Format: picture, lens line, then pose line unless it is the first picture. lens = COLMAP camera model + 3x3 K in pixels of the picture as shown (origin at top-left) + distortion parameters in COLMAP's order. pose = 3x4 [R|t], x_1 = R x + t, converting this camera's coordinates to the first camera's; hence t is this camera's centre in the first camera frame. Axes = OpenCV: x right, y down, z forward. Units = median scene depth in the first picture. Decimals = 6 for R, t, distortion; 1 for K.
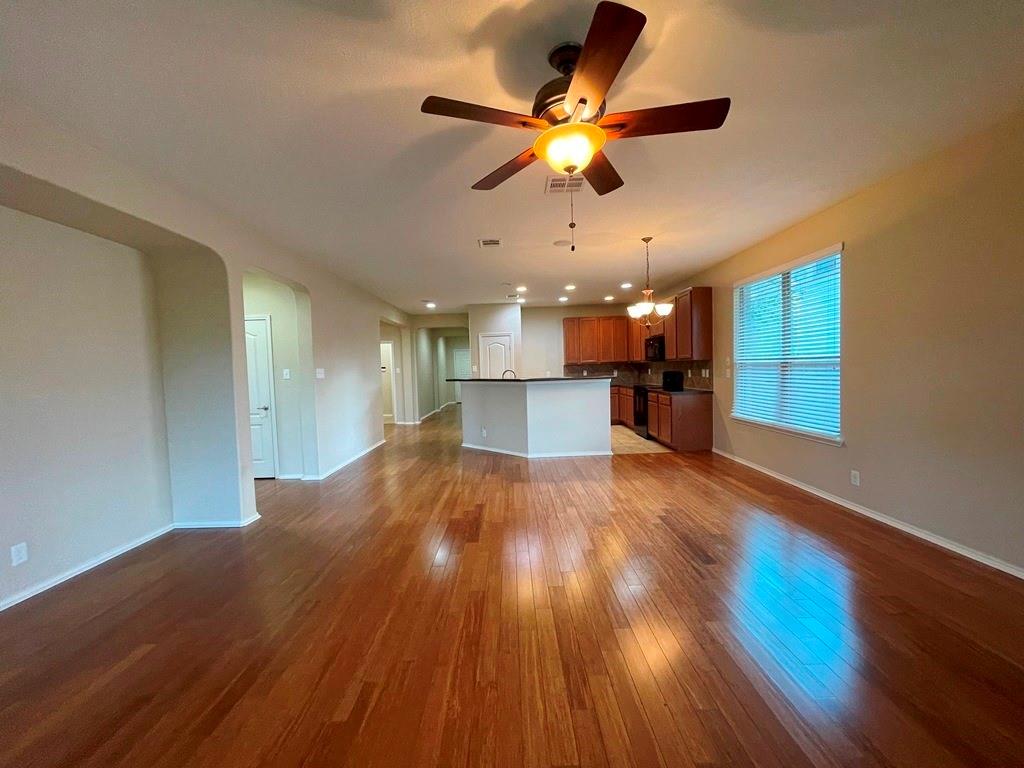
lens RADIAL K [[415.0, 0, 512.8], [0, 415.0, 384.4], [0, 0, 1]] dist [0.000668, 0.000658]
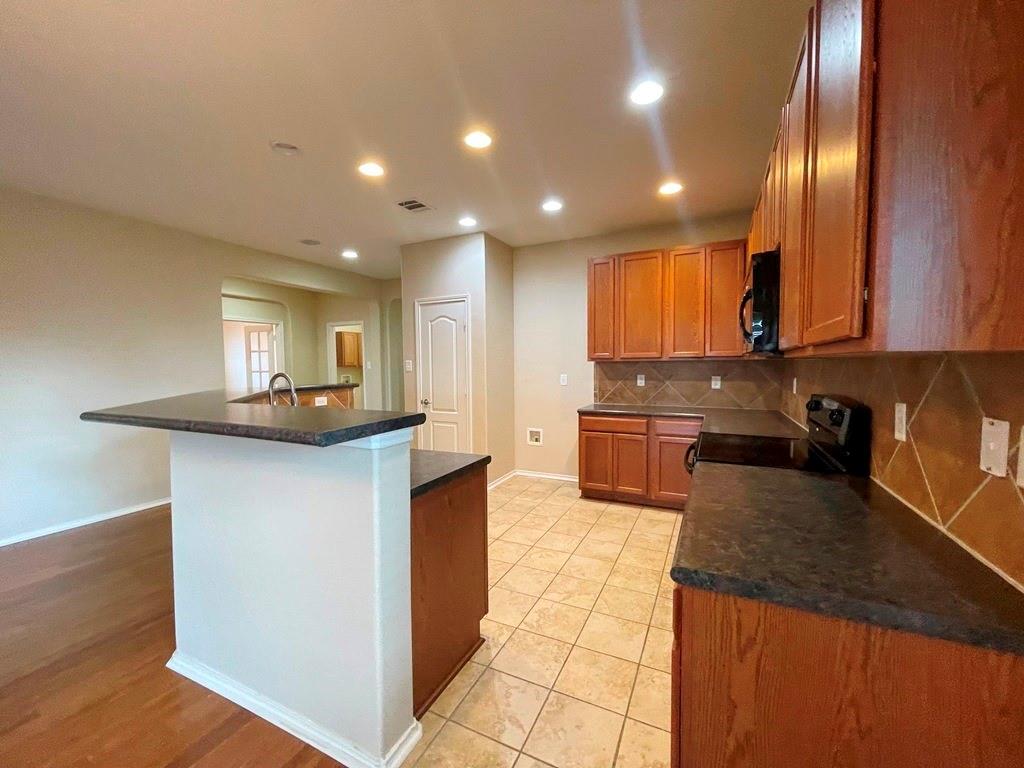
lens RADIAL K [[415.7, 0, 513.1], [0, 415.7, 384.6], [0, 0, 1]] dist [-0.001121, -0.000018]
pose [[0.897945, 0.043593, -0.437942, 0.387435], [-0.034782, 0.998999, 0.028126, -0.048135], [0.438730, -0.010023, 0.898563, 0.831847]]
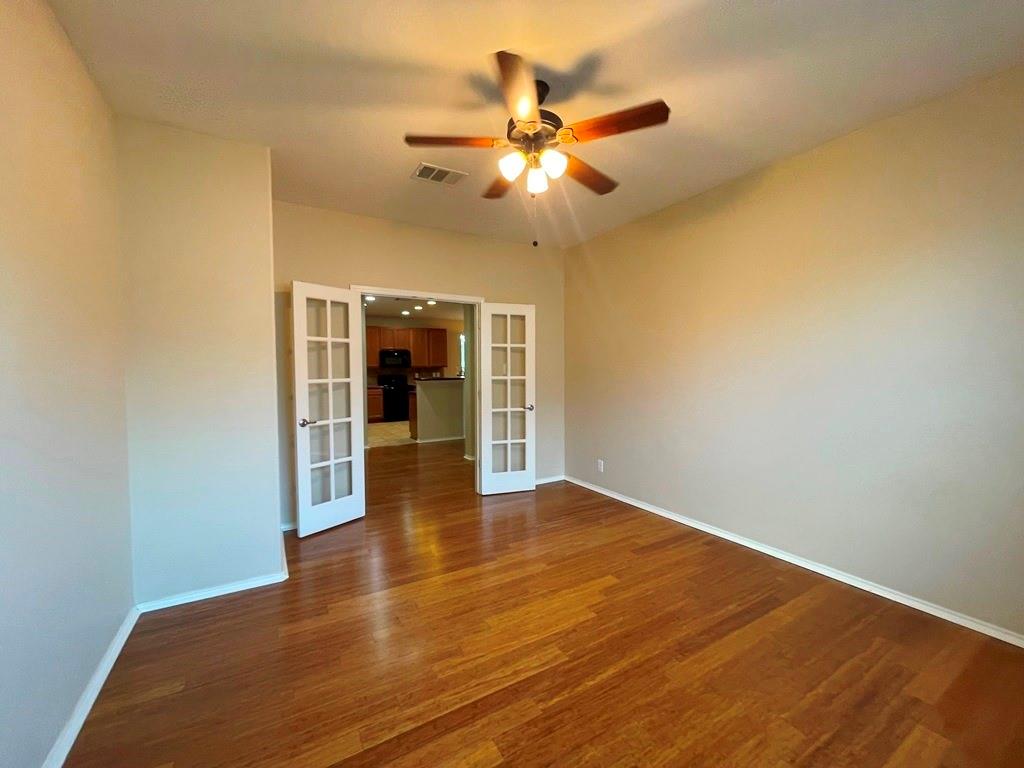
lens RADIAL K [[415.0, 0, 512.8], [0, 415.0, 384.4], [0, 0, 1]] dist [0.000668, 0.000658]
pose [[-0.503320, -0.003163, 0.864094, -1.337250], [0.056664, 0.997720, 0.036658, -0.032894], [-0.862240, 0.067414, -0.501993, 1.677993]]
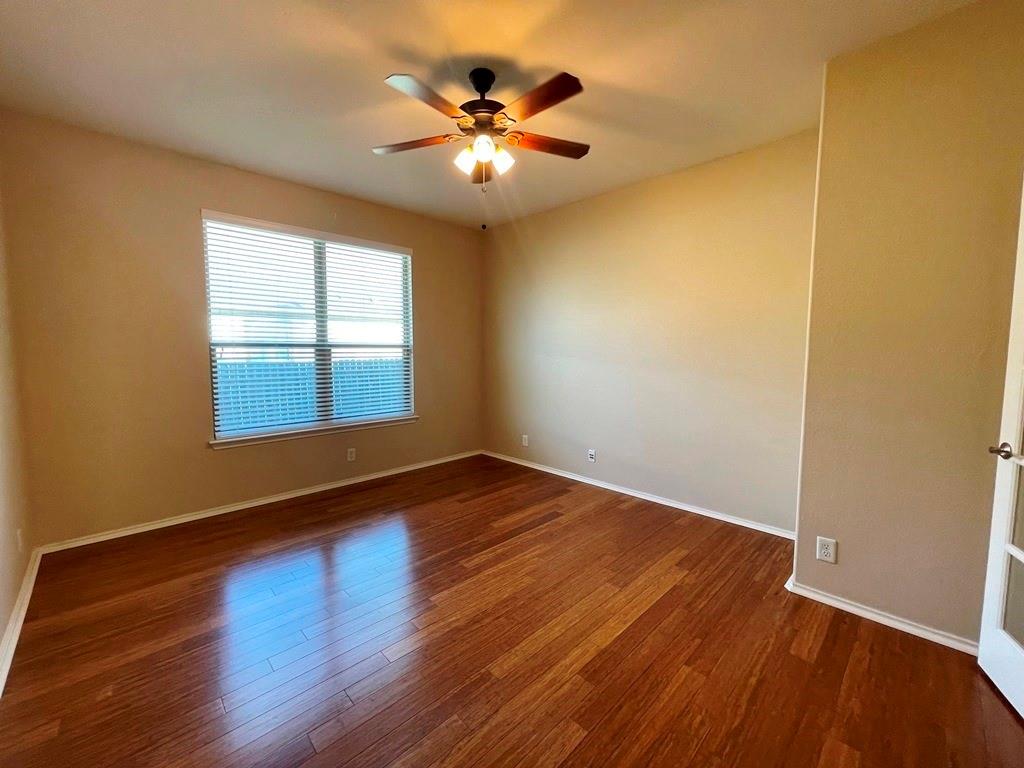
lens RADIAL K [[417.4, 0, 512.0], [0, 417.4, 384.0], [0, 0, 1]] dist [0.001433, 0.000673]
pose [[0.697077, 0.084213, -0.712034, -0.779771], [-0.046156, 0.996289, 0.072646, -0.025016], [0.715509, -0.017775, 0.698377, 1.256285]]
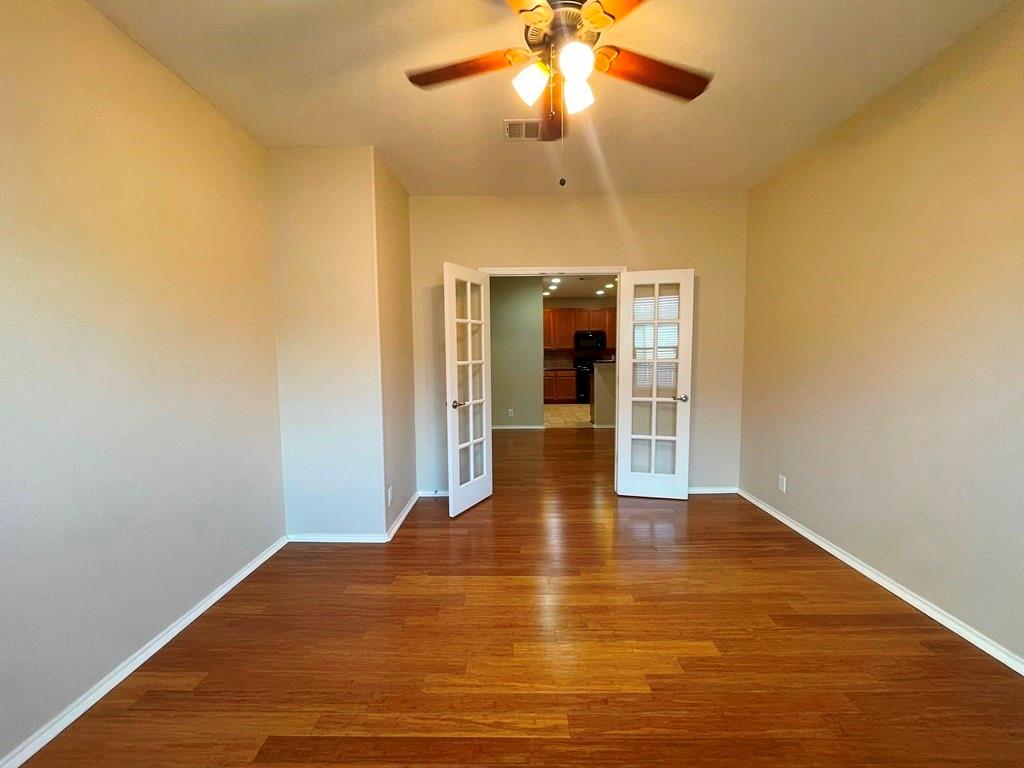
lens RADIAL K [[415.0, 0, 512.8], [0, 415.0, 384.4], [0, 0, 1]] dist [0.000668, 0.000658]
pose [[0.014929, -0.049926, 0.998641, -1.313342], [0.052235, 0.997428, 0.049084, -0.024572], [-0.998523, 0.051431, 0.017498, 1.520283]]
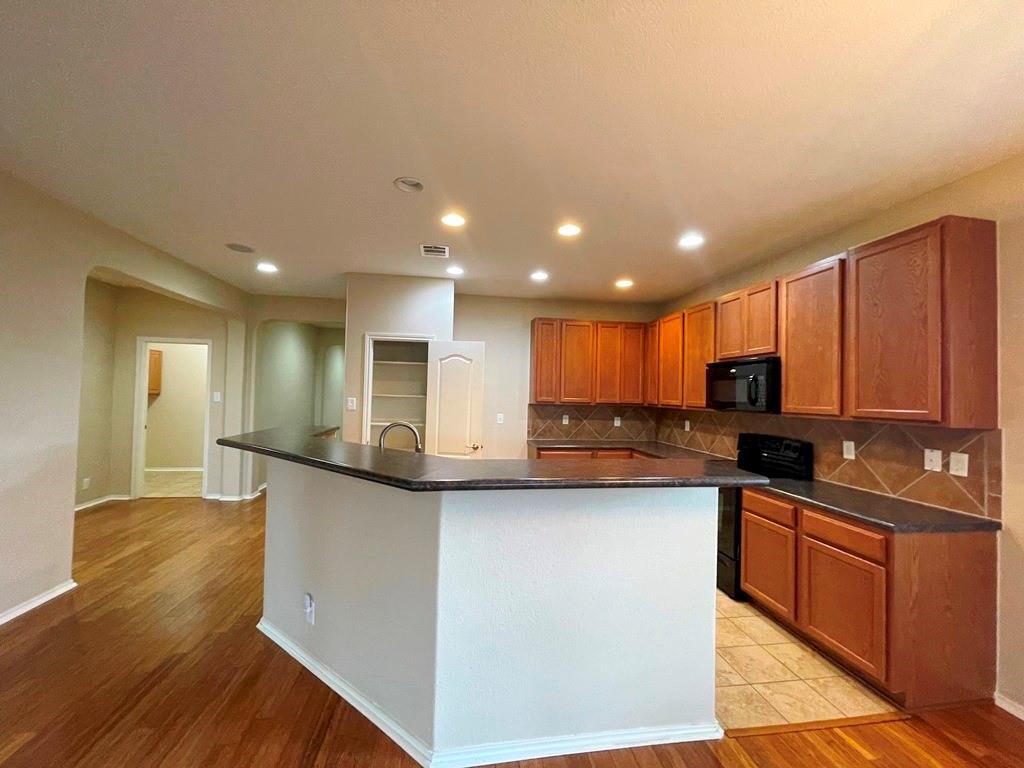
lens RADIAL K [[415.0, 0, 512.8], [0, 415.0, 384.4], [0, 0, 1]] dist [0.000668, 0.000658]
pose [[0.988456, 0.056973, 0.140385, 0.036270], [-0.047970, 0.996619, -0.066705, -0.053465], [-0.143710, 0.059200, 0.987847, 0.709936]]
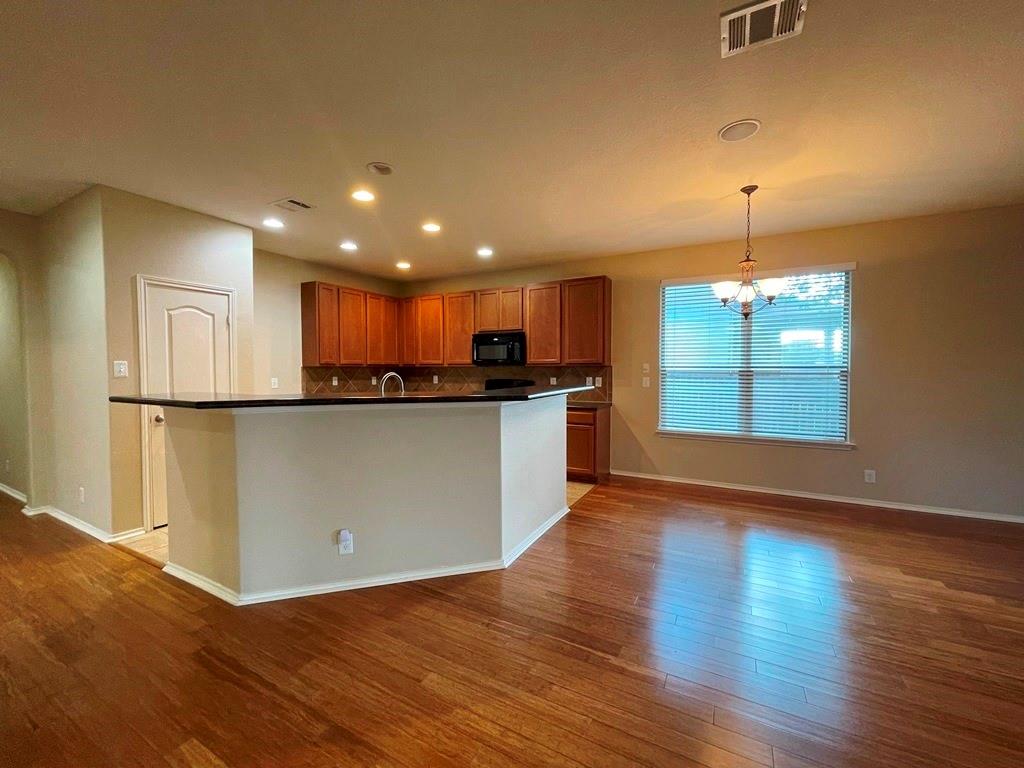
lens RADIAL K [[415.7, 0, 513.1], [0, 415.7, 384.6], [0, 0, 1]] dist [-0.001121, -0.000018]
pose [[0.476215, -0.006291, 0.879307, -0.358797], [0.022111, 0.999744, -0.004822, -0.021431], [-0.879051, 0.021738, 0.476232, 0.764389]]
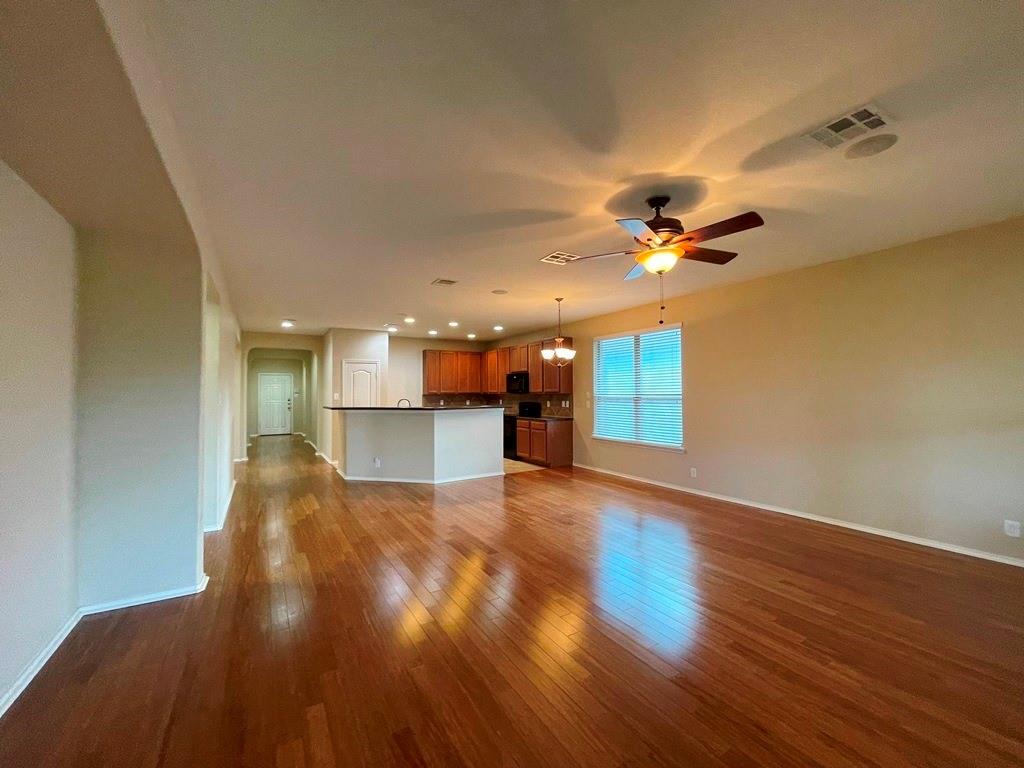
lens RADIAL K [[415.0, 0, 512.8], [0, 415.0, 384.4], [0, 0, 1]] dist [0.000668, 0.000658]
pose [[0.857610, 0.035266, 0.513090, -0.335272], [0.001386, 0.997484, -0.070876, 0.002943], [-0.514299, 0.061495, 0.855404, -0.004687]]
